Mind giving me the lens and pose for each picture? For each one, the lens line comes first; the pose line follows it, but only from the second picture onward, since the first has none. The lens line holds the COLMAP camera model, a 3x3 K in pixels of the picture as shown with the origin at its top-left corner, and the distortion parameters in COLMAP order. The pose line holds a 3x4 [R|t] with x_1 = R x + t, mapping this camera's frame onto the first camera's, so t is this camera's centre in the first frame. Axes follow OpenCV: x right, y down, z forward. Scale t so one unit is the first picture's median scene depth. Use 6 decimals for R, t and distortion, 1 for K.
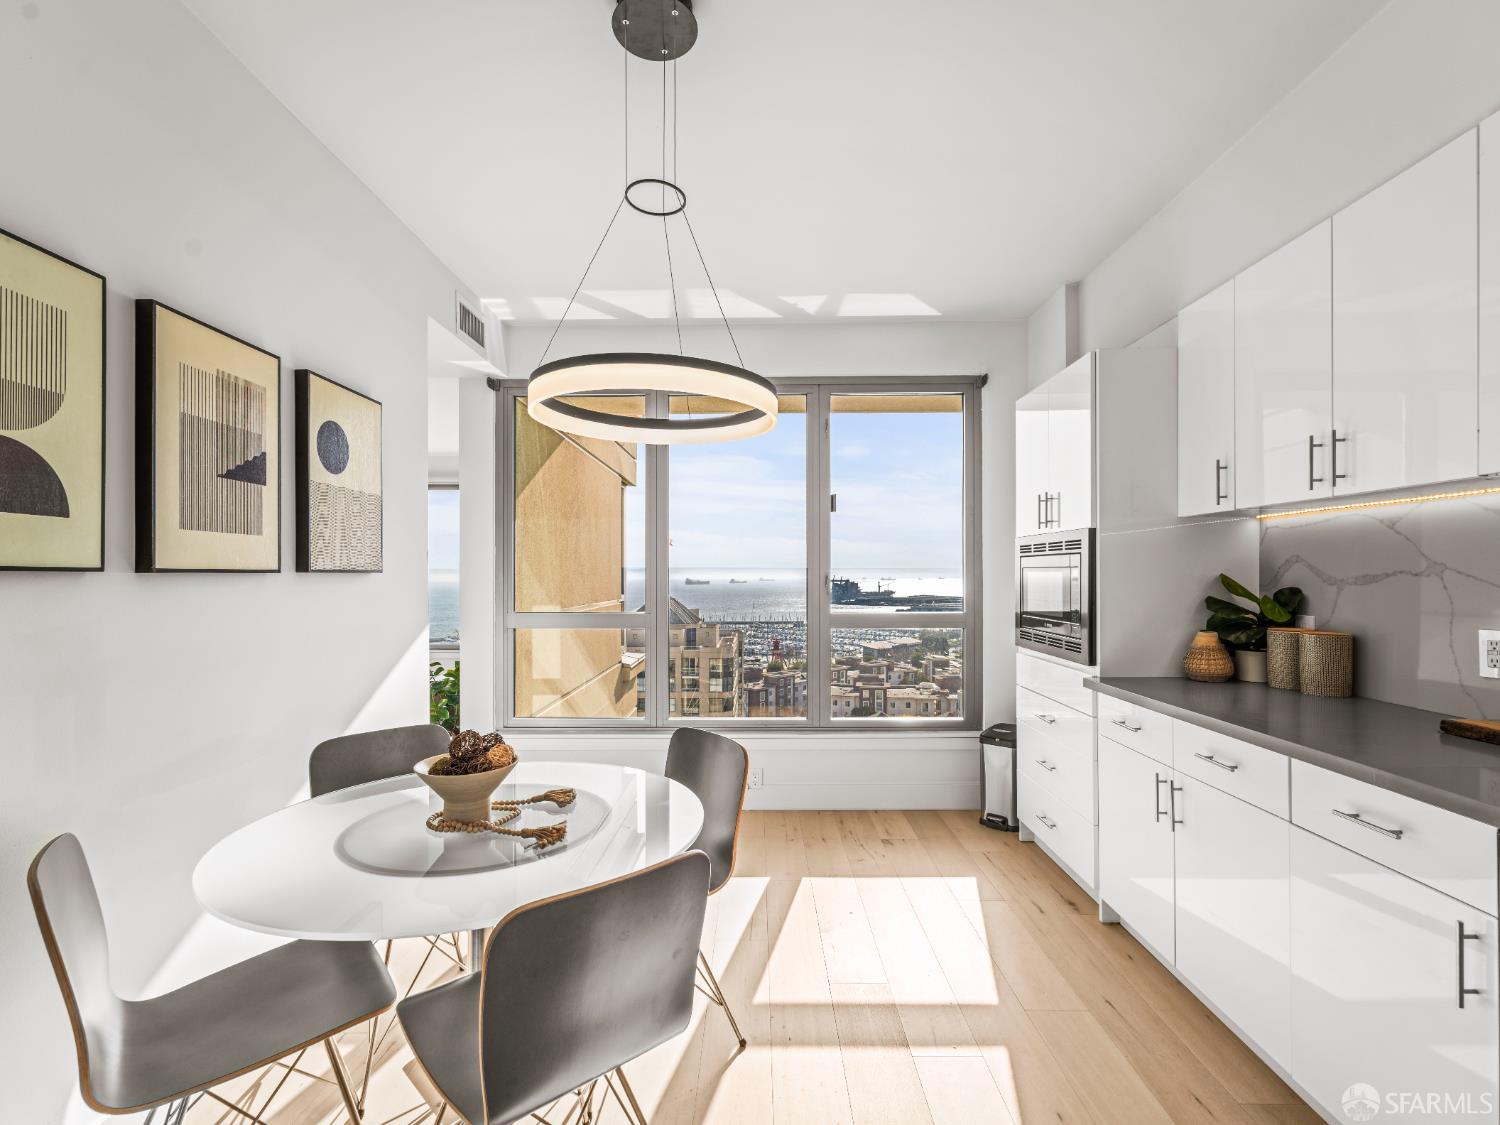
lens RADIAL K [[693.1, 0, 742.1], [0, 693.1, 576.7], [0, 0, 1]] dist [-0.000223, -0.001005]
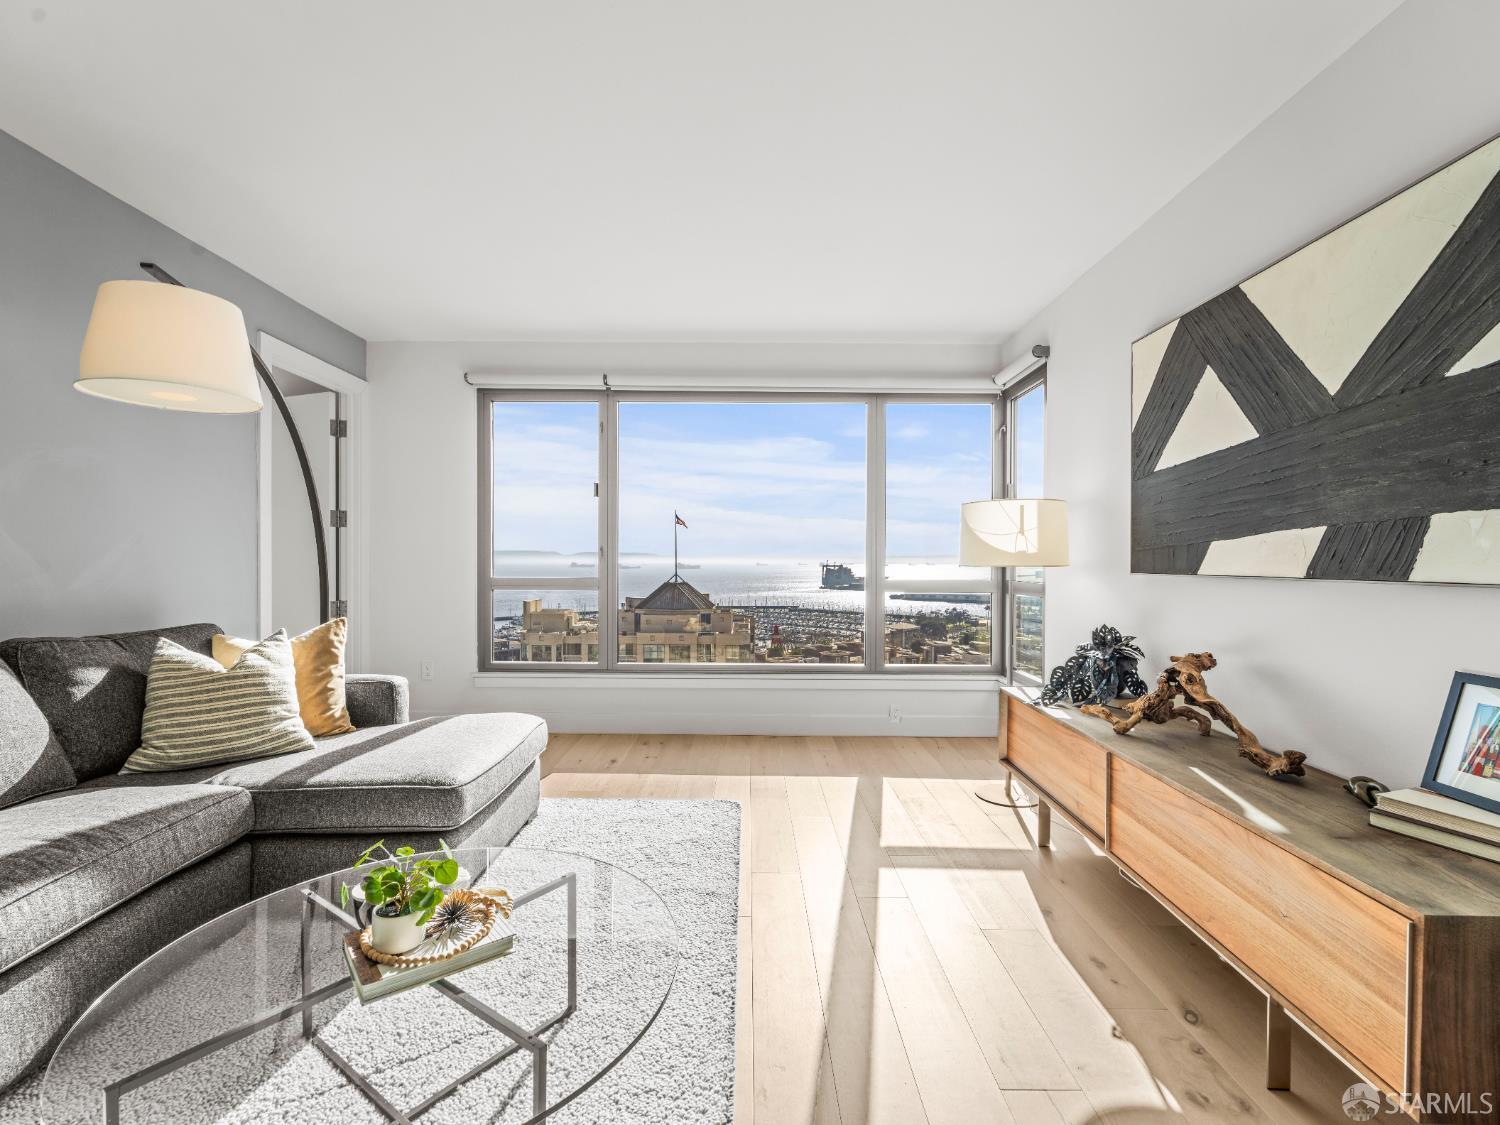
lens RADIAL K [[693.1, 0, 753.4], [0, 693.1, 565.4], [0, 0, 1]] dist [-0.000223, -0.001005]
pose [[0.999670, 0.005531, 0.025071, -1.255515], [-0.005685, 0.999965, 0.006077, 0.028314], [-0.025037, -0.006217, 0.999667, 1.281726]]
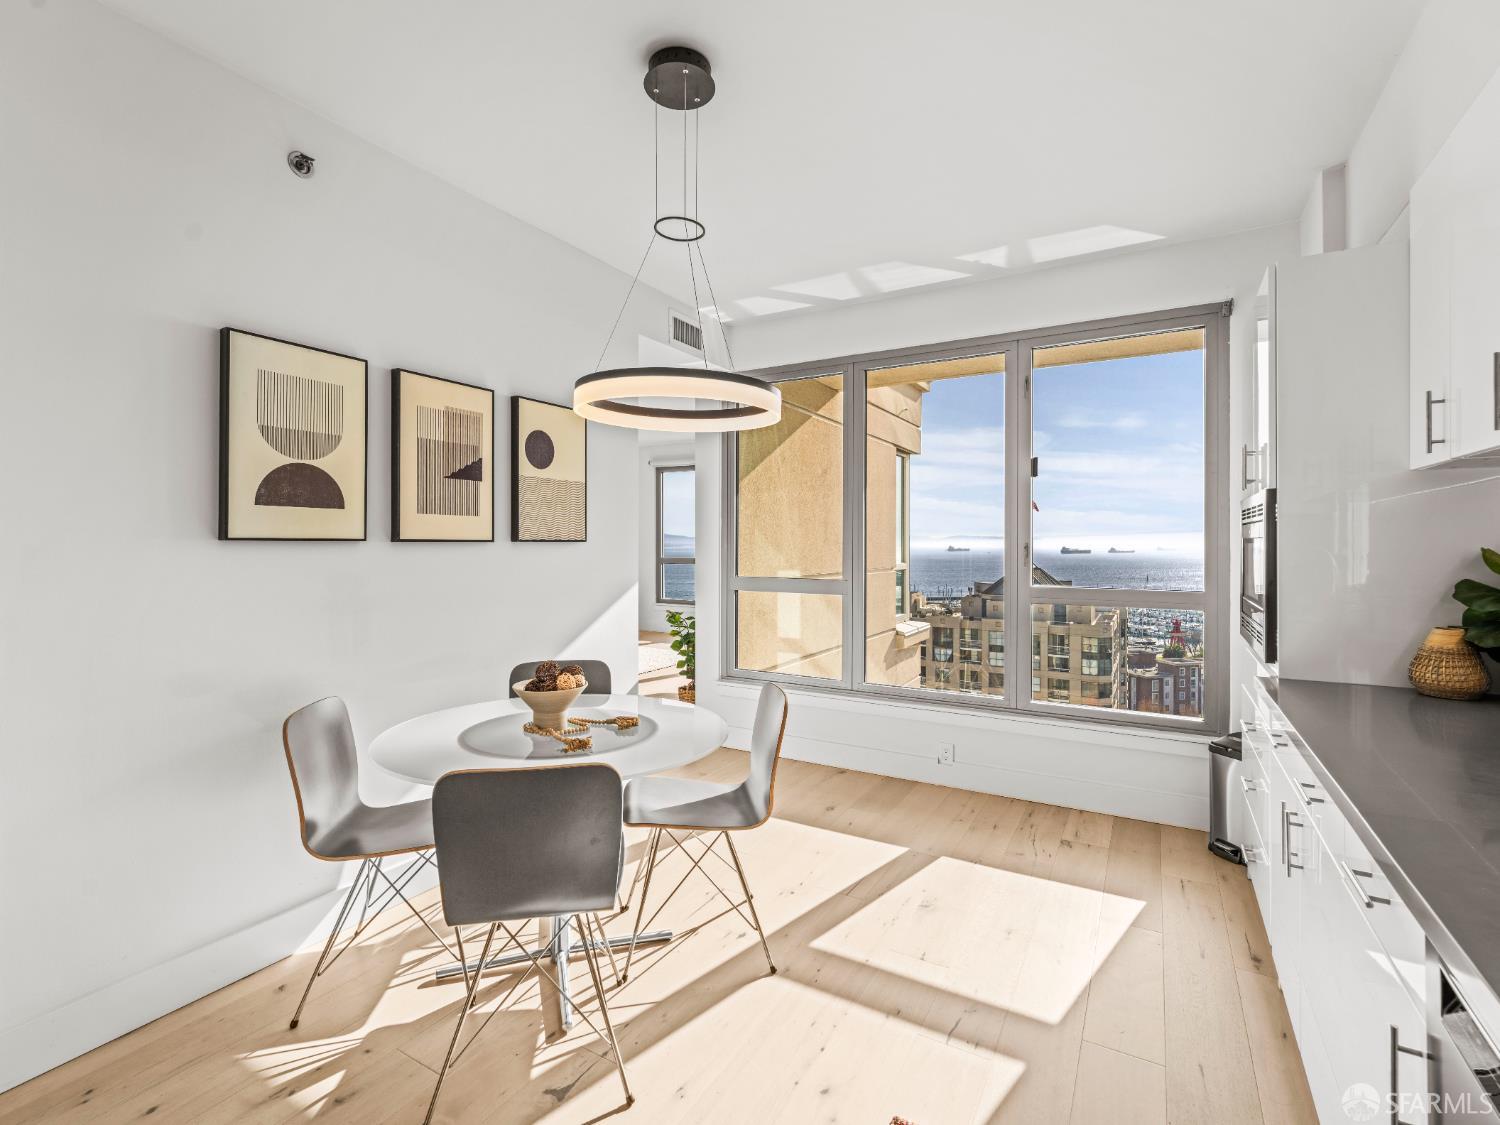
lens RADIAL K [[693.1, 0, 735.5], [0, 693.1, 545.1], [0, 0, 1]] dist [-0.000223, -0.001005]
pose [[0.867631, 0.006418, -0.497168, 0.354859], [-0.005939, 0.999979, 0.002546, -0.004365], [0.497174, 0.000744, 0.867651, 0.009905]]
